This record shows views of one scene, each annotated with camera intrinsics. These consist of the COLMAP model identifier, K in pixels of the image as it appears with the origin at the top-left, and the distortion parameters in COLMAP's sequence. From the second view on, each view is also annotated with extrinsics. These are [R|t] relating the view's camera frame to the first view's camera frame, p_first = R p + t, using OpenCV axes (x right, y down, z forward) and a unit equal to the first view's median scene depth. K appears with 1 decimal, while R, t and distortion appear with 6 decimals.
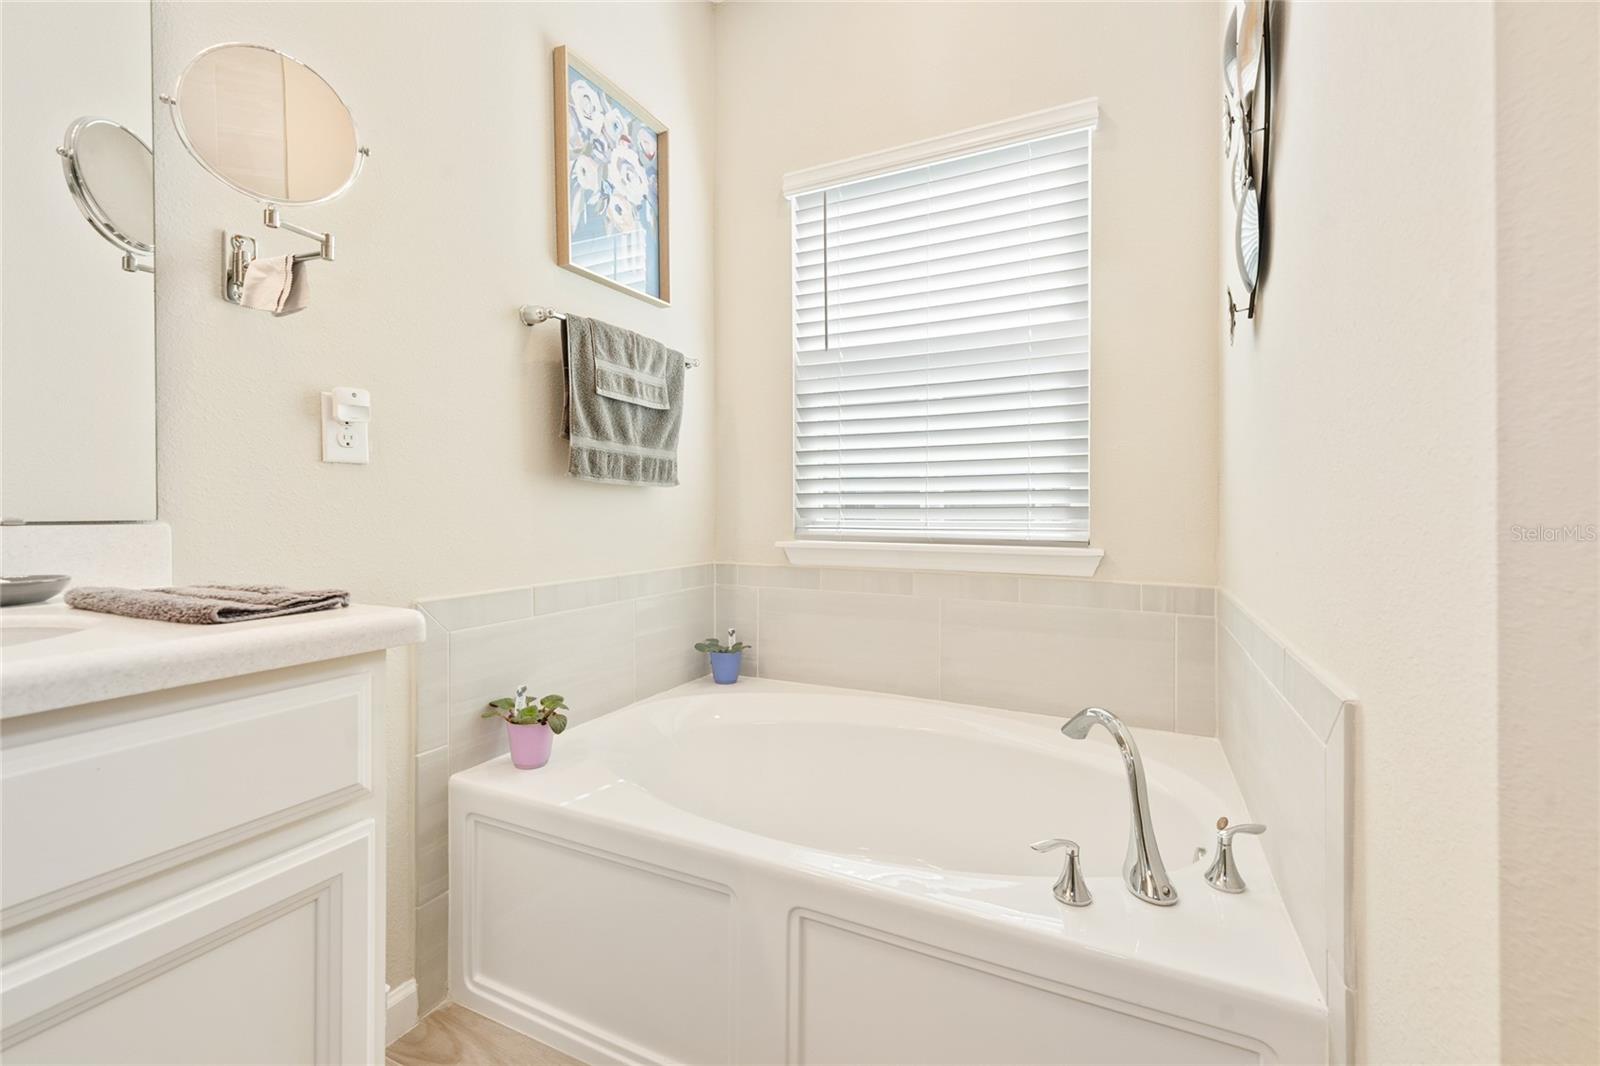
lens RADIAL K [[684.0, 0, 793.2], [0, 684.0, 516.7], [0, 0, 1]] dist [-0.000733, -0.000221]
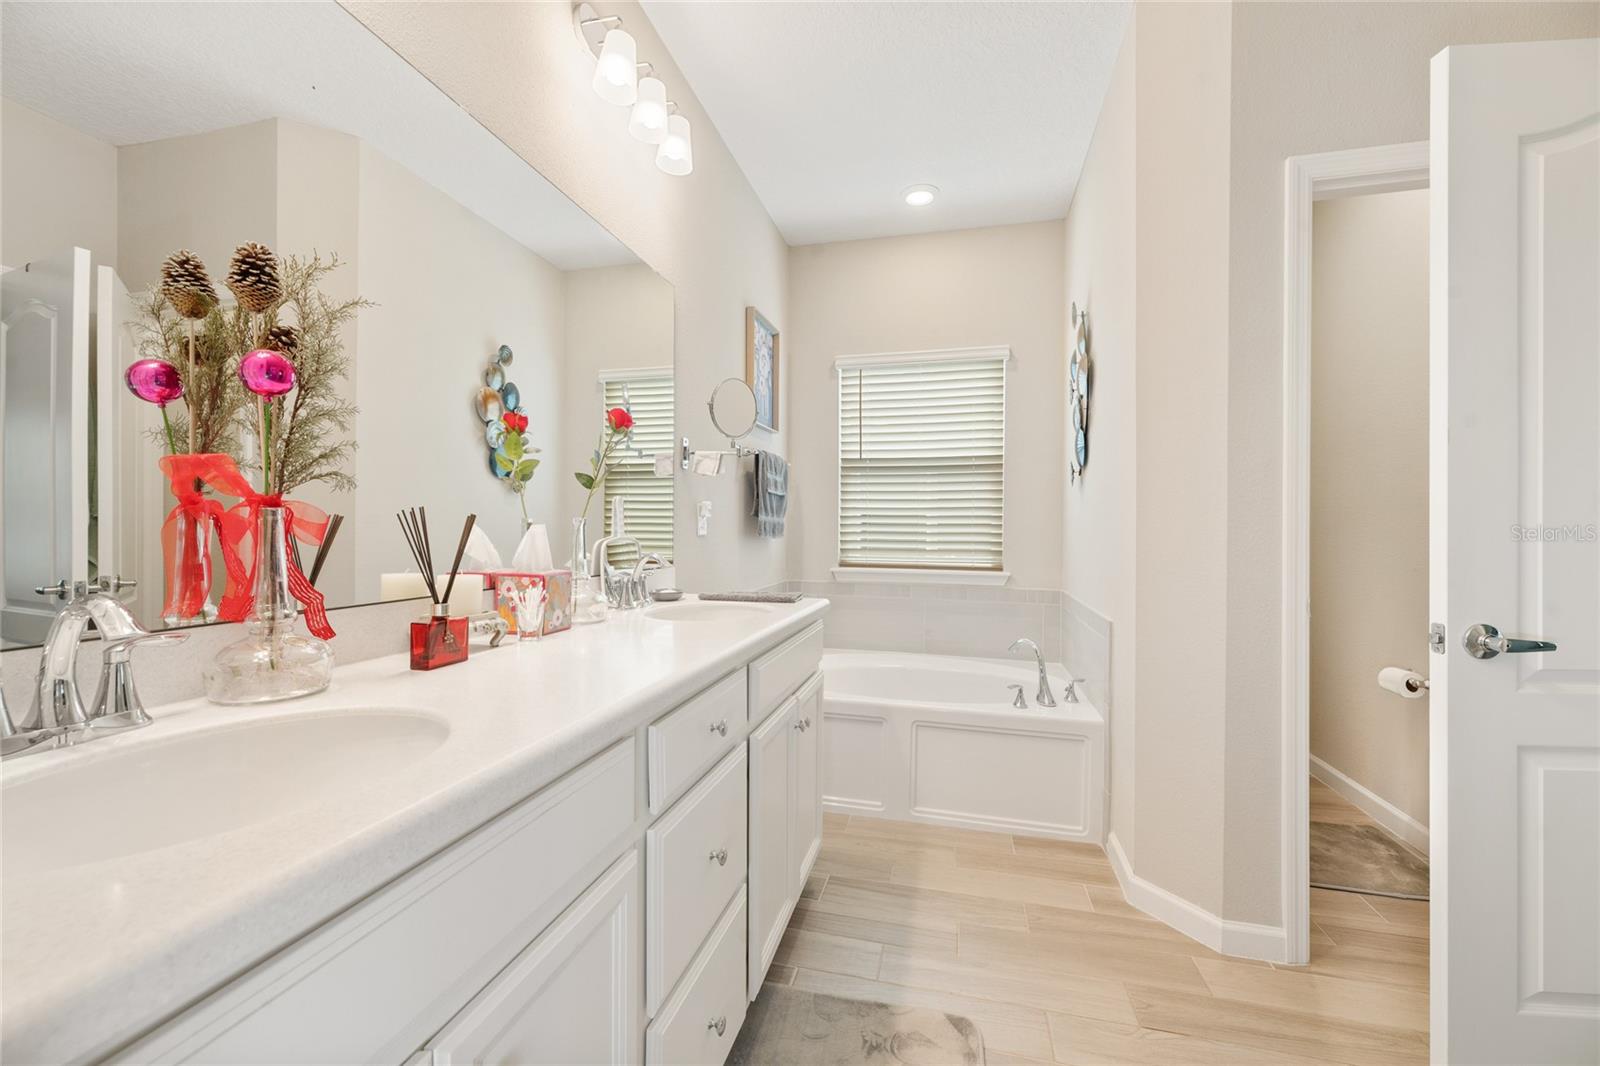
lens RADIAL K [[651.6, 0, 795.1], [0, 651.6, 540.6], [0, 0, 1]] dist [0.001935, 0.000125]
pose [[0.979408, 0.005171, 0.201825, -0.825074], [-0.006906, 0.999945, 0.007893, -0.084392], [-0.201773, -0.009124, 0.979390, -1.114320]]
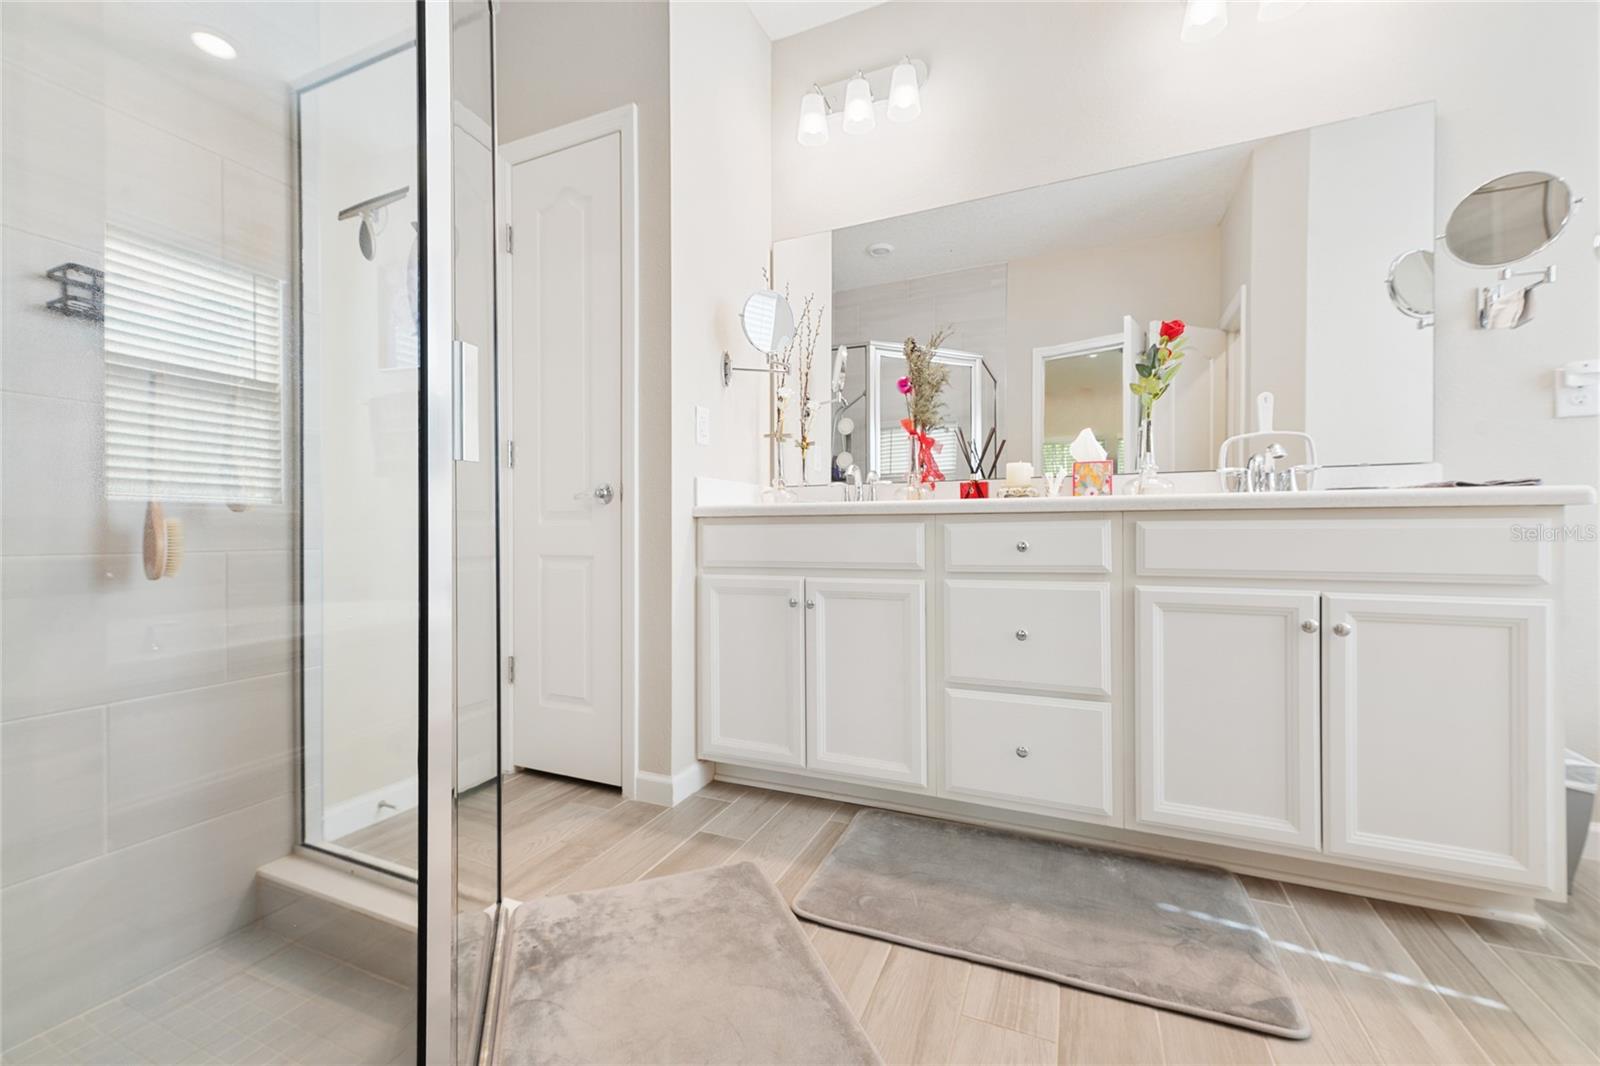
lens RADIAL K [[651.6, 0, 790.4], [0, 651.6, 538.2], [0, 0, 1]] dist [0.001935, 0.000125]
pose [[0.032105, 0.006804, -0.999461, 0.657950], [0.000468, 0.999977, 0.006823, 0.168516], [0.999484, -0.000687, 0.032101, -0.673821]]
